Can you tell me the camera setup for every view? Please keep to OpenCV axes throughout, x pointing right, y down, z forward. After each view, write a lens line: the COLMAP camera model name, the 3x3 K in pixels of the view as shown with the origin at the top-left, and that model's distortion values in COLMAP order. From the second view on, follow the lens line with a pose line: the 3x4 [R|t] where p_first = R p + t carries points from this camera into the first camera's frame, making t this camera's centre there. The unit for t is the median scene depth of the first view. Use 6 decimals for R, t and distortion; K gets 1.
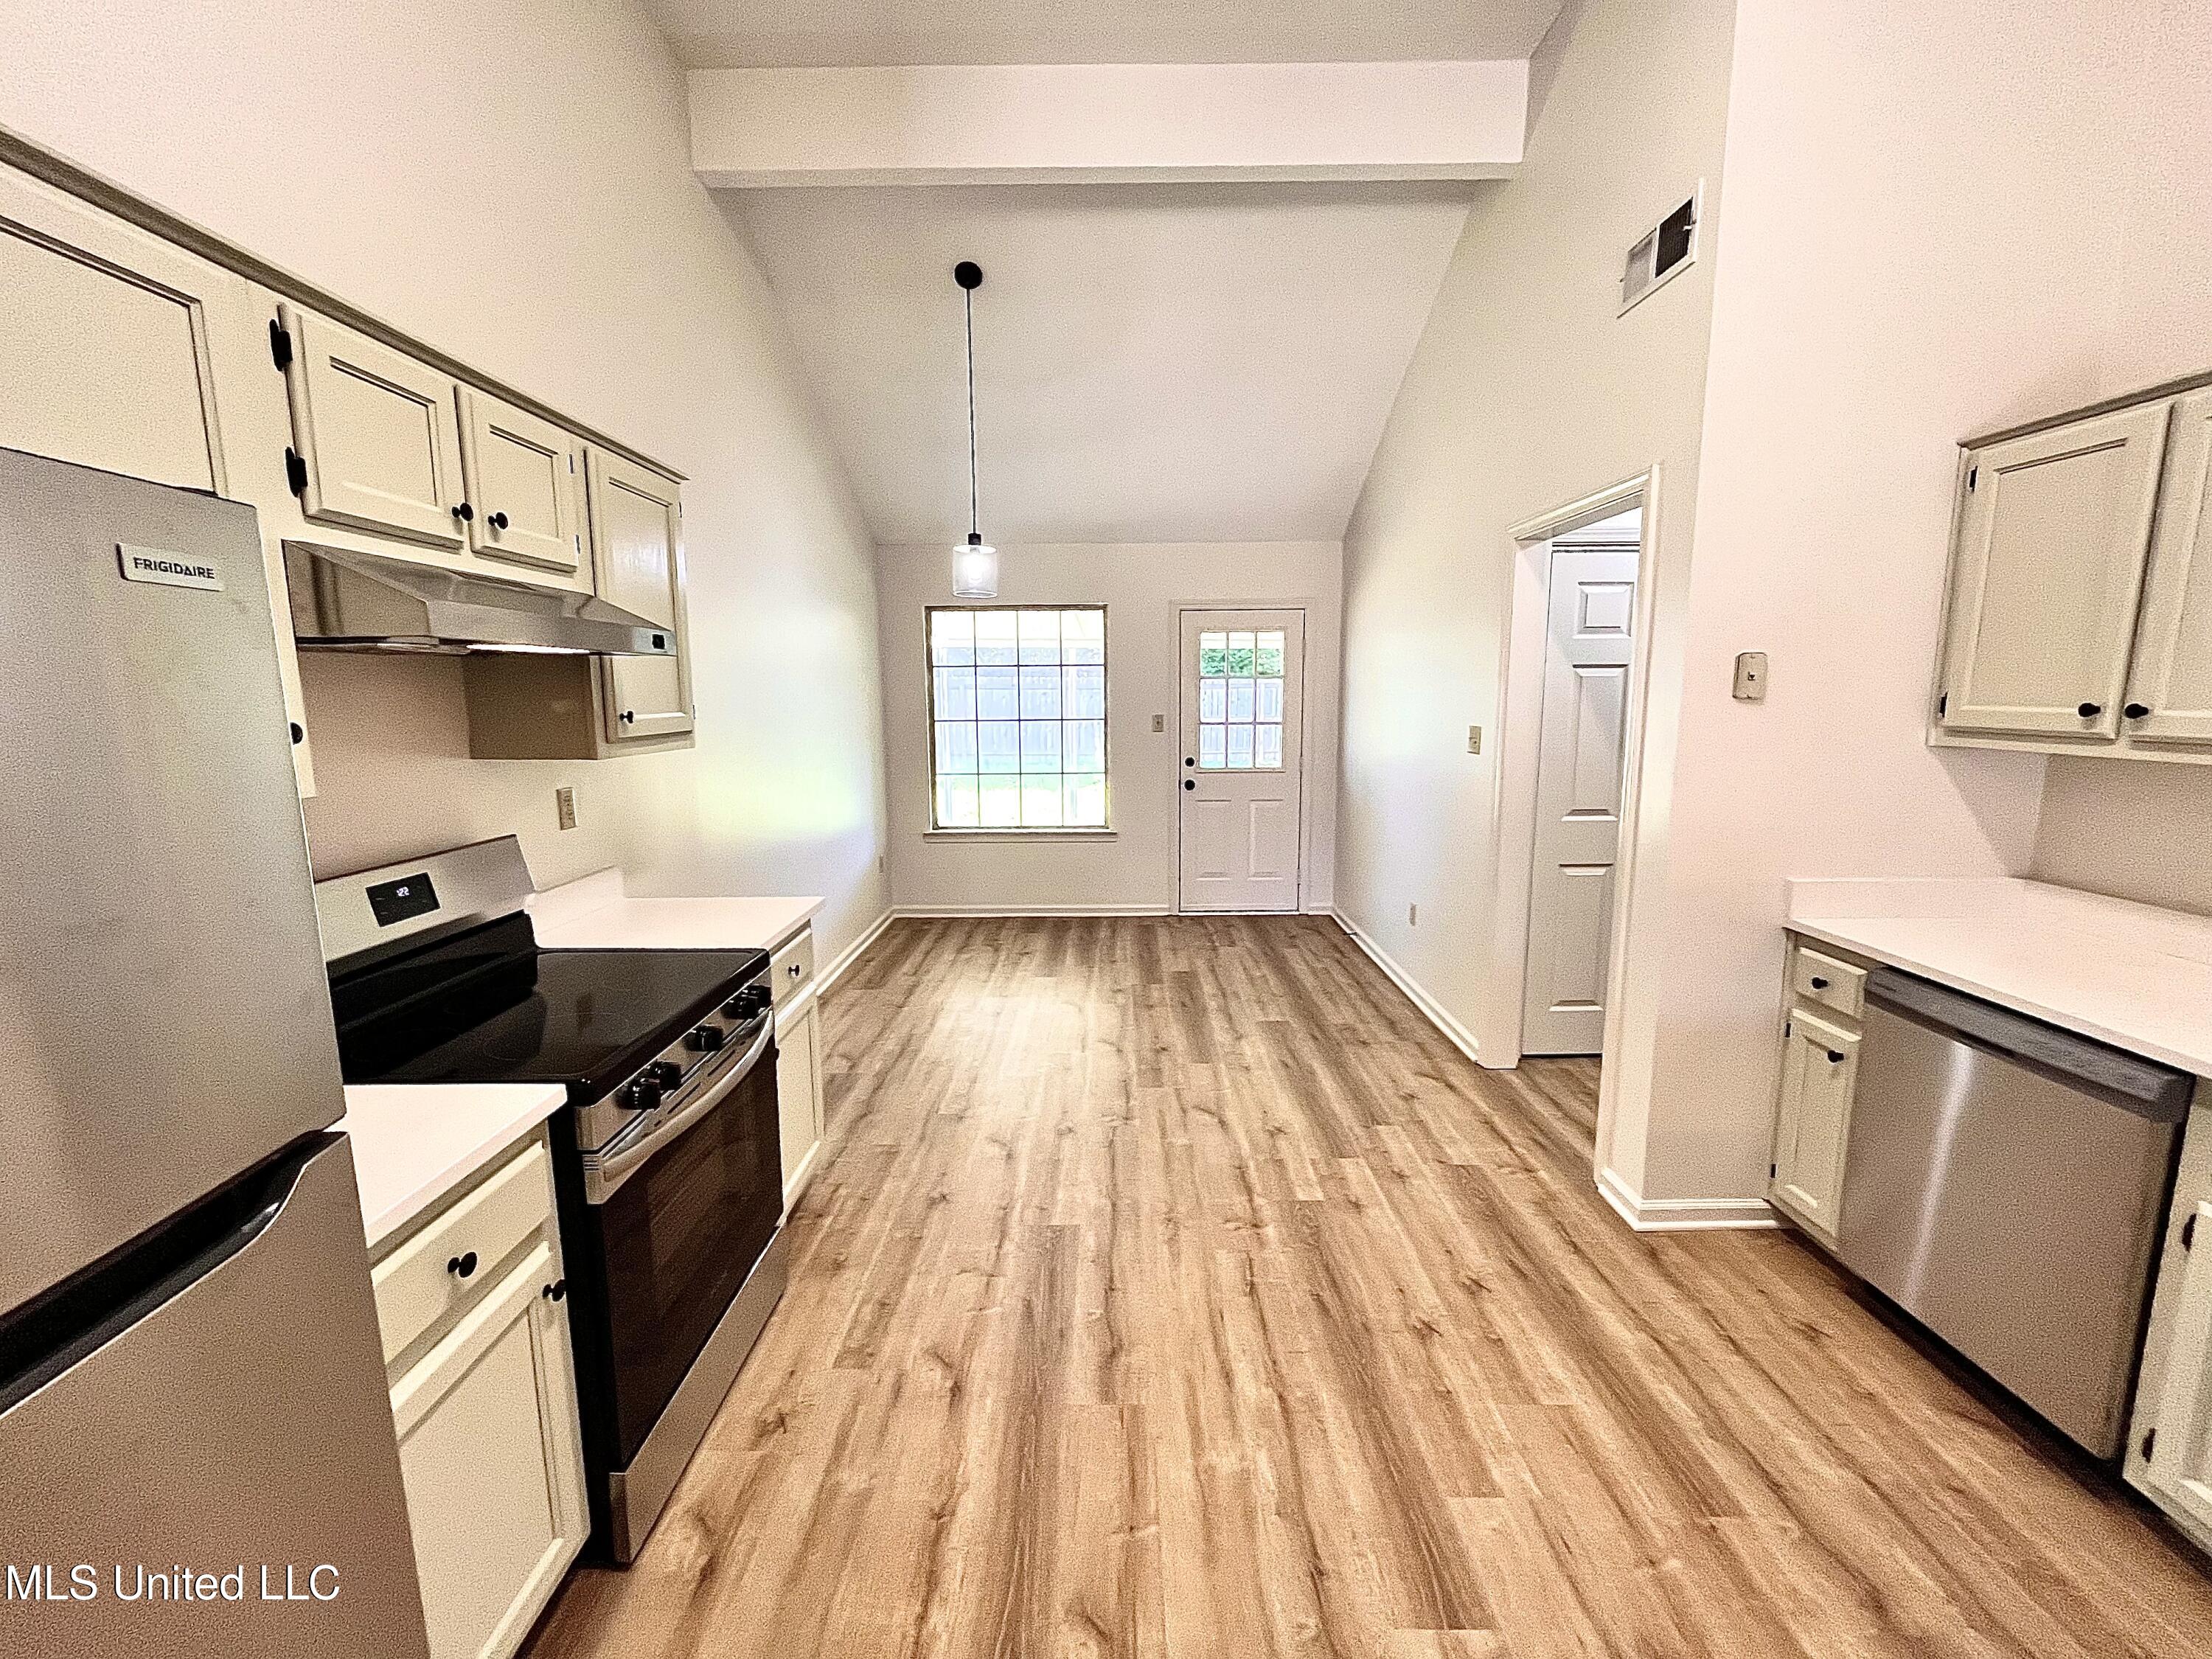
lens RADIAL K [[890.4, 0, 1106.7], [0, 890.4, 824.2], [0, 0, 1]] dist [-0.003045, 0.000956]
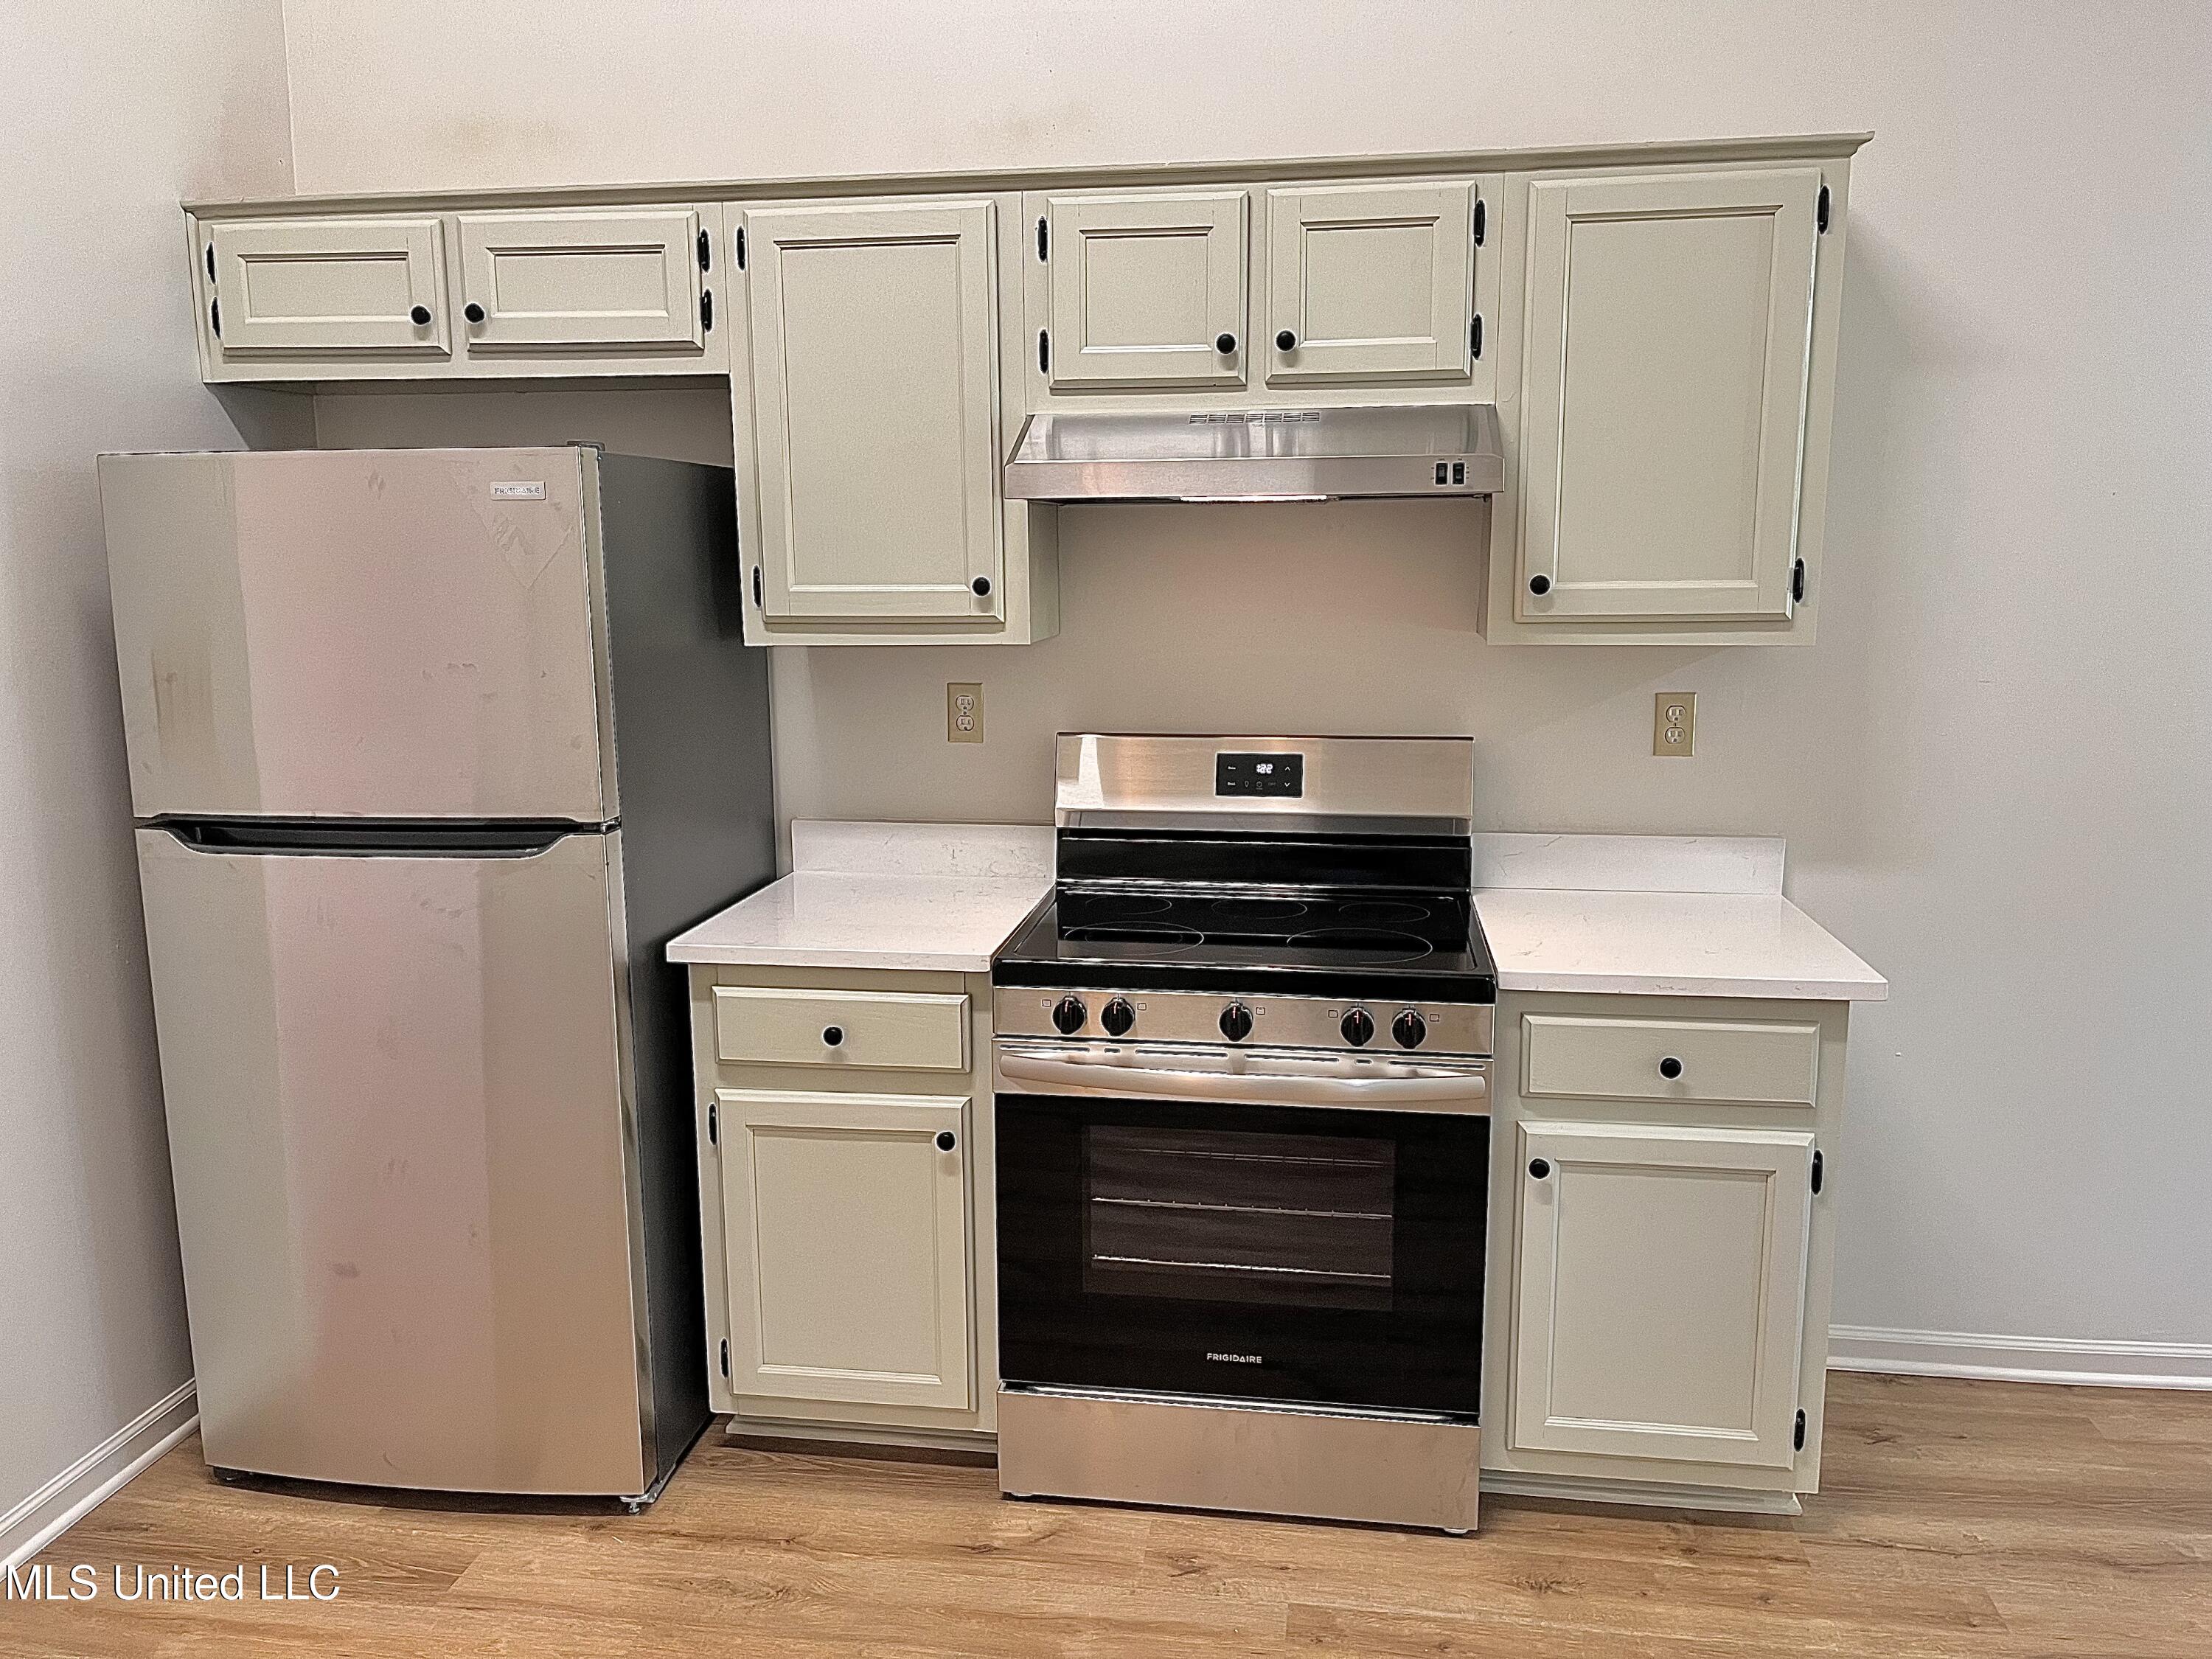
lens RADIAL K [[1681.9, 0, 1101.1], [0, 1681.9, 828.0], [0, 0, 1]] dist [-0.004026, -0.015713]
pose [[-0.152552, 0.169050, -0.973730, 0.304531], [-0.132479, 0.972872, 0.189656, -0.055826], [0.979376, 0.157931, -0.126018, 0.354968]]
